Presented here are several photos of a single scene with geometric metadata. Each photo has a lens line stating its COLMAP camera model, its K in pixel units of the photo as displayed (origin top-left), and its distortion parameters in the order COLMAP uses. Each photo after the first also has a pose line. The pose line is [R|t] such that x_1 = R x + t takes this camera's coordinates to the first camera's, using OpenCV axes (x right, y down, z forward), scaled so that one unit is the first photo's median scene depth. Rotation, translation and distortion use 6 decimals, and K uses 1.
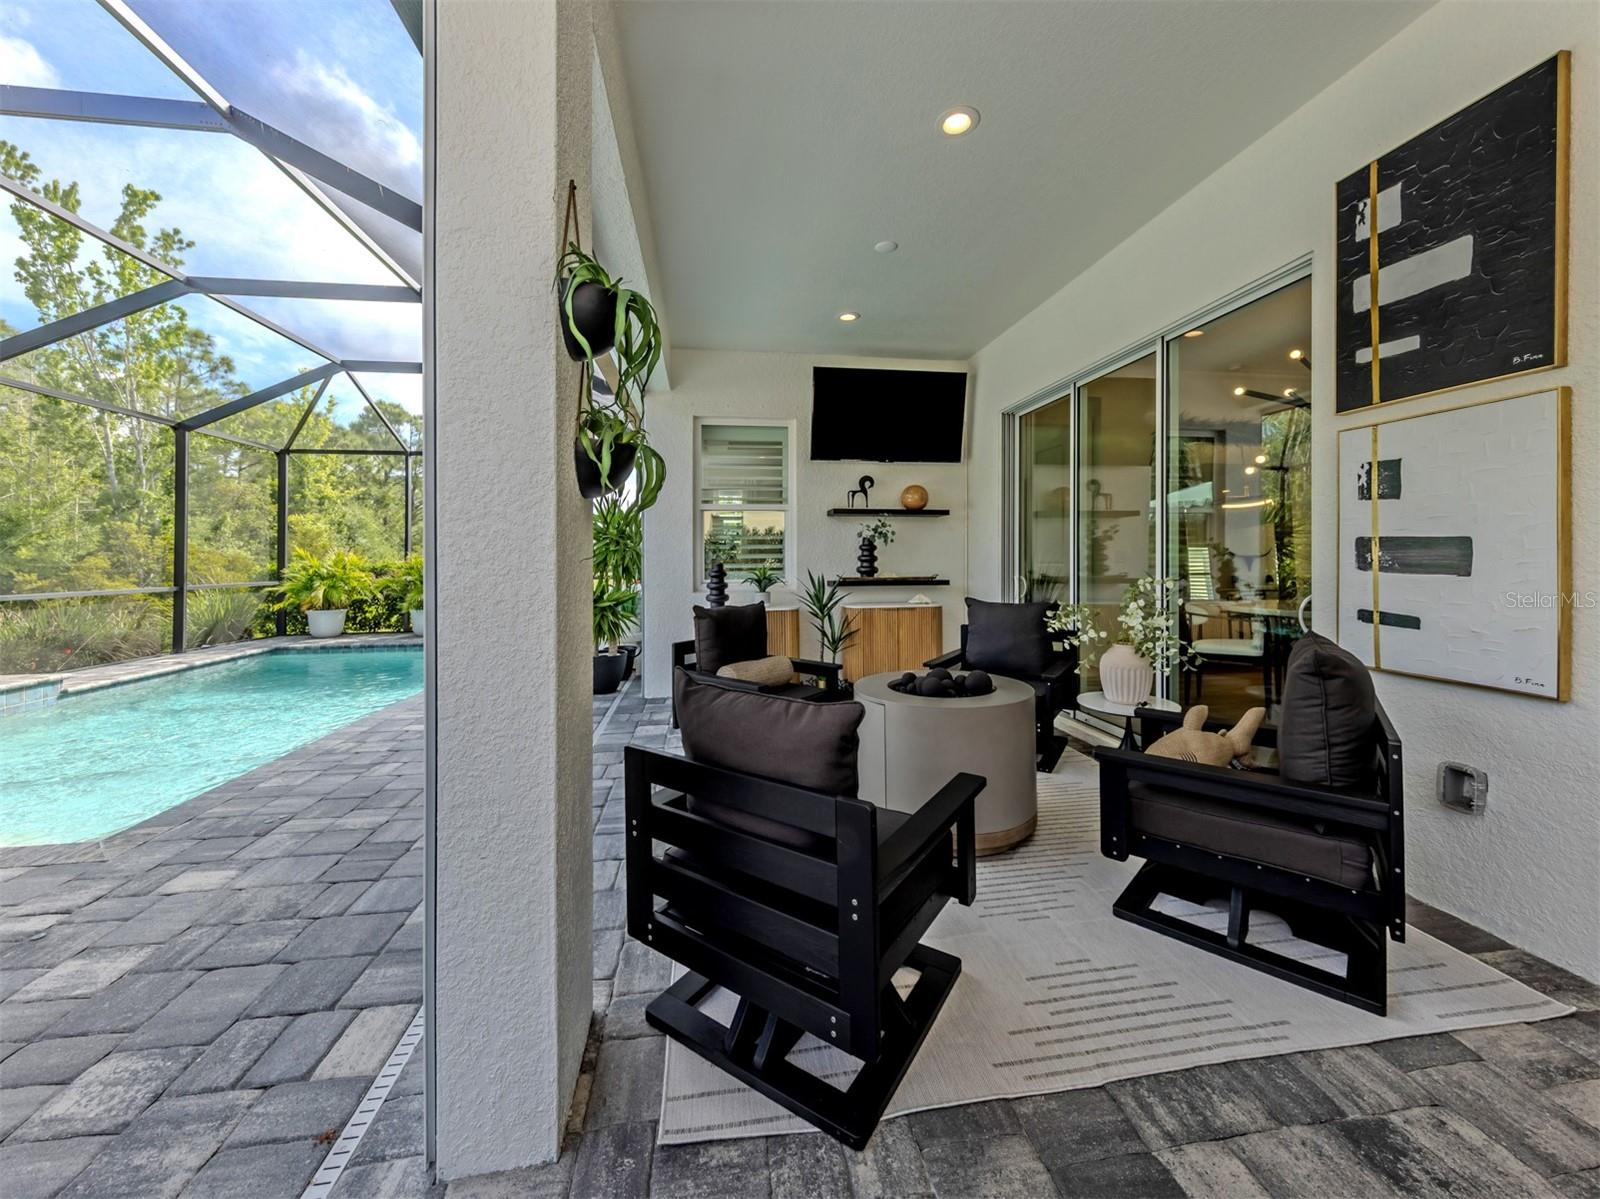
lens RADIAL K [[582.1, 0, 773.3], [0, 582.1, 556.5], [0, 0, 1]] dist [0.003131, 0.000186]
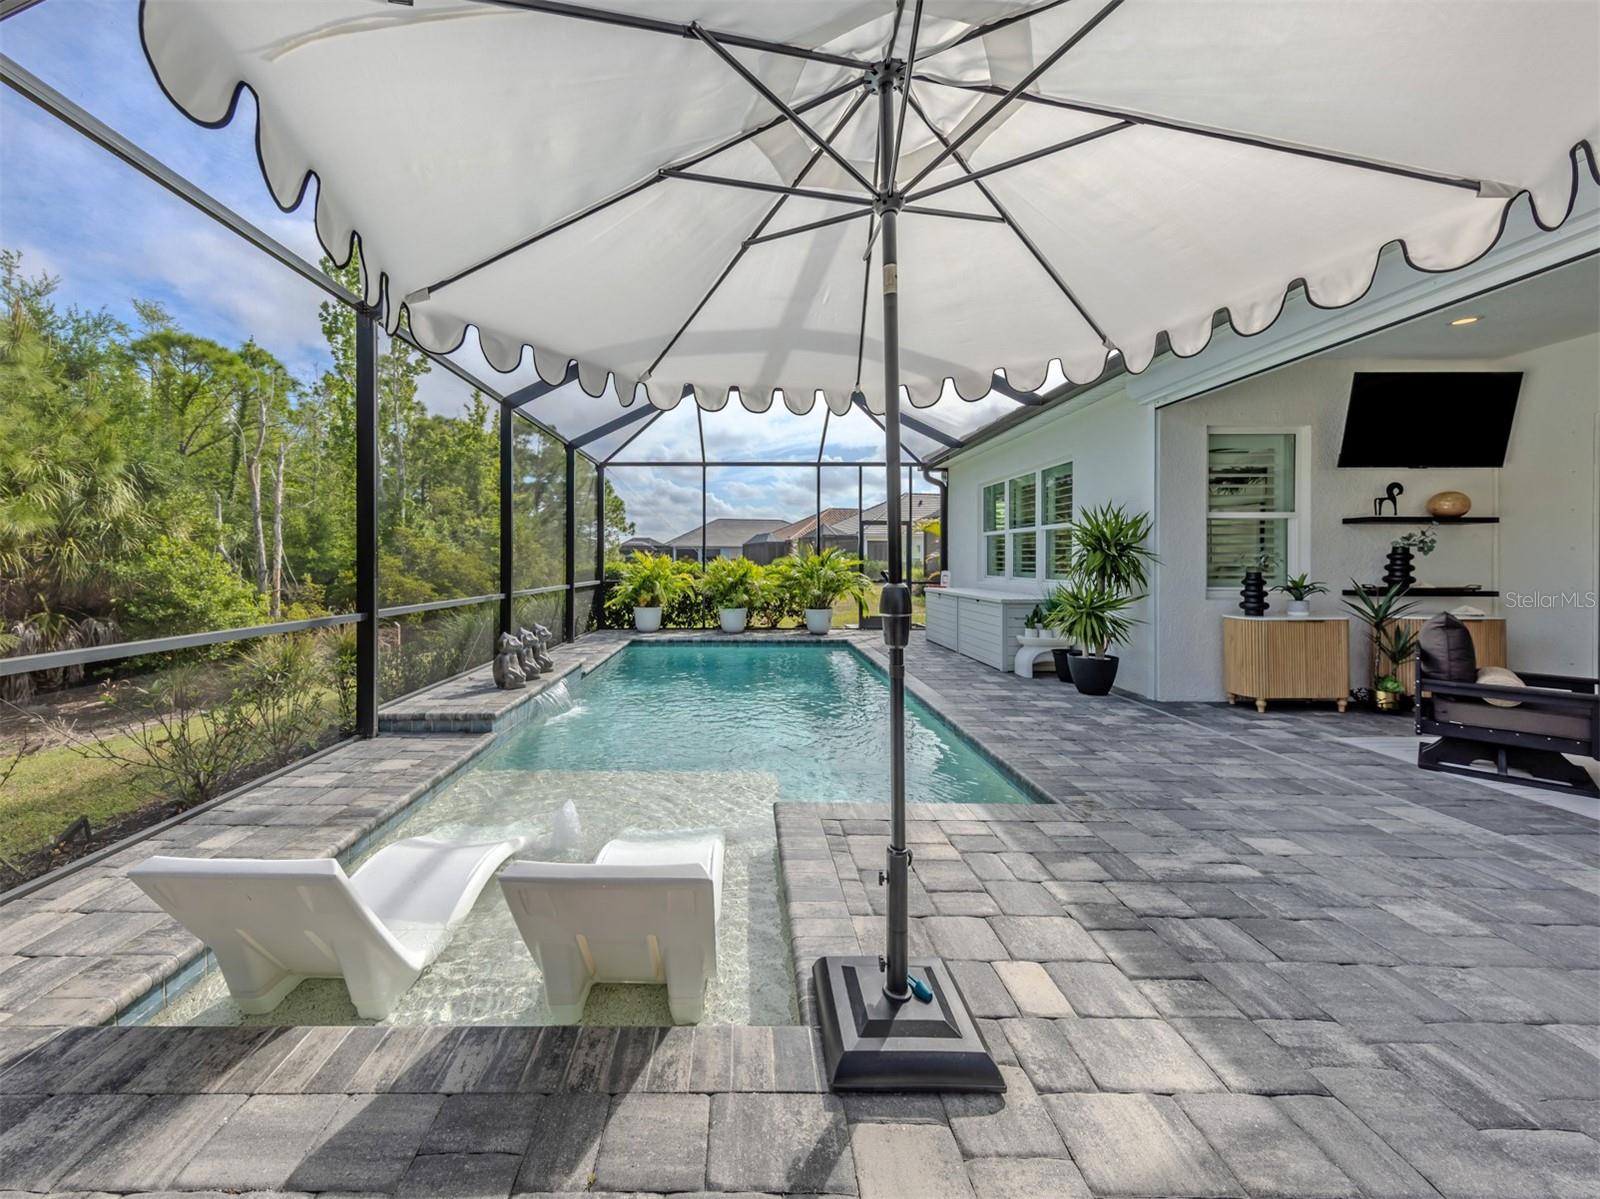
lens RADIAL K [[583.2, 0, 750.5], [0, 583.2, 565.8], [0, 0, 1]] dist [0.002130, 0.000096]
pose [[0.989771, 0.010400, -0.142285, -1.756659], [-0.008793, 0.999890, 0.011915, -0.004276], [0.142393, -0.010542, 0.989754, -0.273006]]
